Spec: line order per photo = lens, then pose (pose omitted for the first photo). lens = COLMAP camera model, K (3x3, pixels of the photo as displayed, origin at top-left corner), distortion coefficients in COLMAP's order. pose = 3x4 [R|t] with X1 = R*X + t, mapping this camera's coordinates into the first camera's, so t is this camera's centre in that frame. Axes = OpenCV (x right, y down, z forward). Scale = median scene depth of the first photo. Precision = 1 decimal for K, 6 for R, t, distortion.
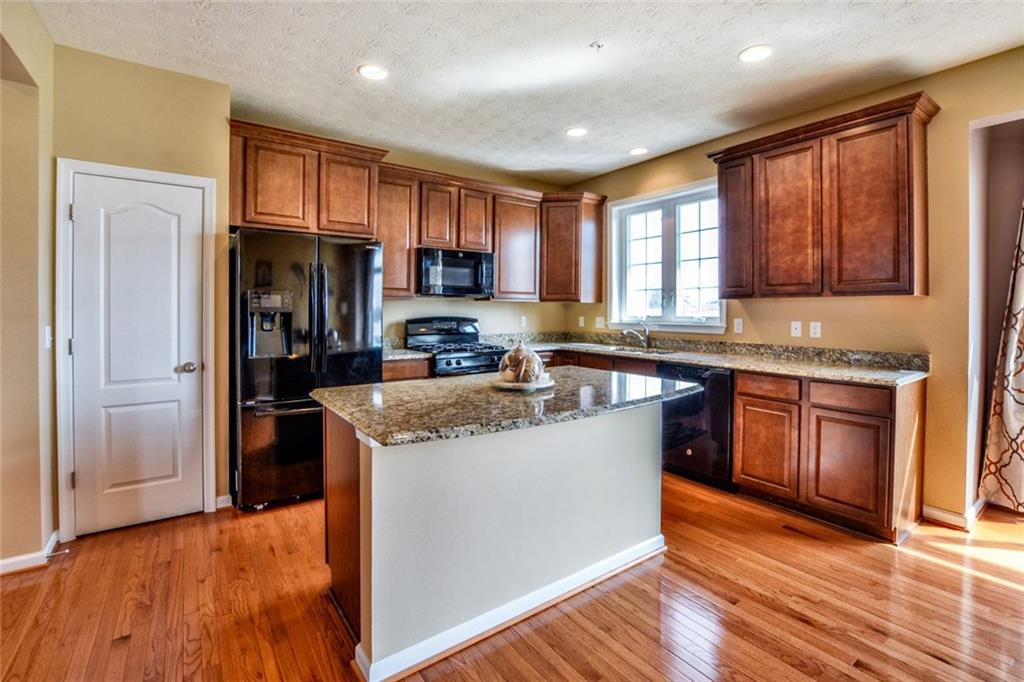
lens RADIAL K [[469.0, 0, 535.0], [0, 469.0, 311.8], [0, 0, 1]] dist [-0.040869, 0.004819]
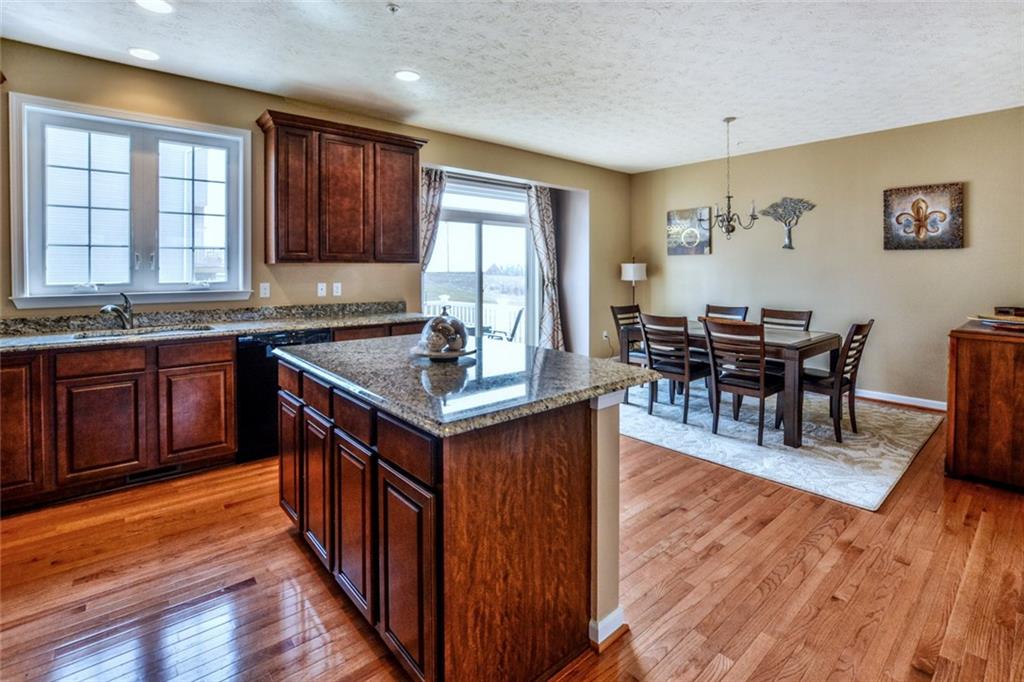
lens RADIAL K [[469.0, 0, 509.8], [0, 469.0, 277.4], [0, 0, 1]] dist [-0.040869, 0.004819]
pose [[-0.080066, -0.019042, 0.996608, -0.650940], [0.004936, 0.999798, 0.019500, -0.014803], [-0.996777, 0.006480, -0.079956, 0.628622]]
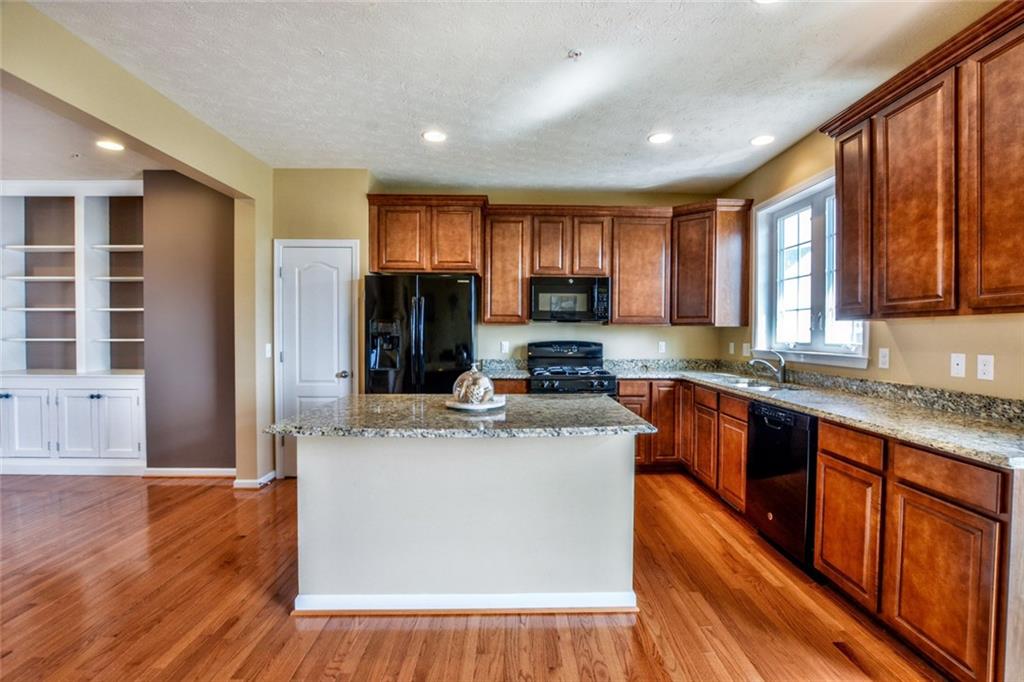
lens RADIAL K [[469.0, 0, 523.0], [0, 469.0, 338.8], [0, 0, 1]] dist [-0.040869, 0.004819]
pose [[0.810380, 0.007600, -0.585855, 0.446414], [-0.004393, 0.999967, 0.006896, -0.001761], [0.585888, -0.003015, 0.810387, 0.126606]]
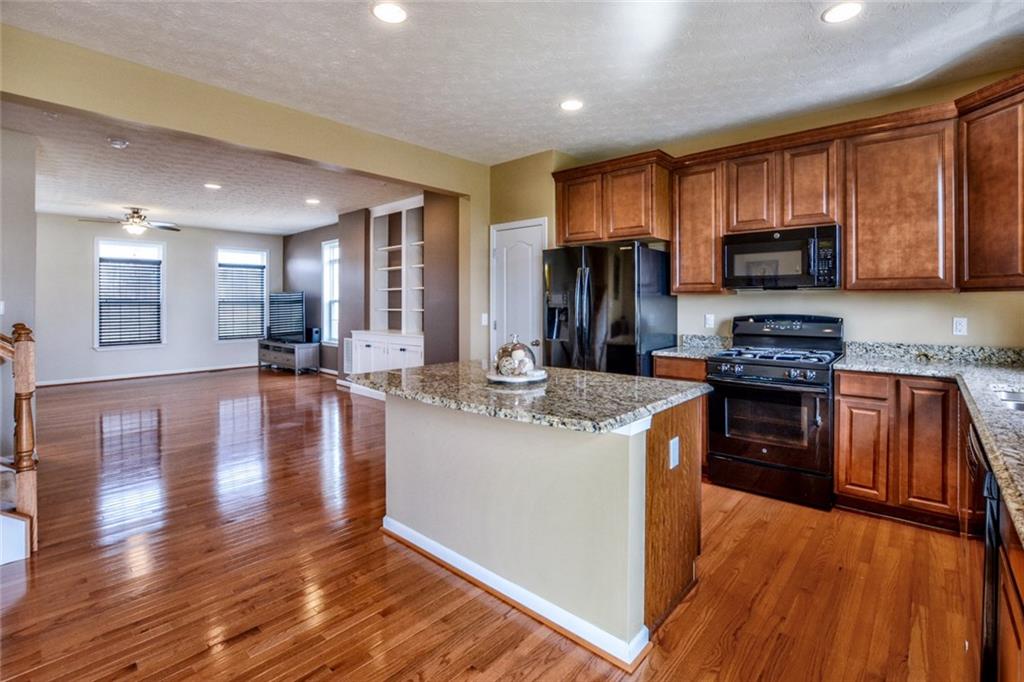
lens RADIAL K [[469.0, 0, 504.5], [0, 469.0, 305.0], [0, 0, 1]] dist [-0.040869, 0.004819]
pose [[0.176875, -0.002810, -0.984229, 0.643340], [-0.007140, 0.999966, -0.004138, 0.000770], [0.984207, 0.007759, 0.176849, 0.511975]]
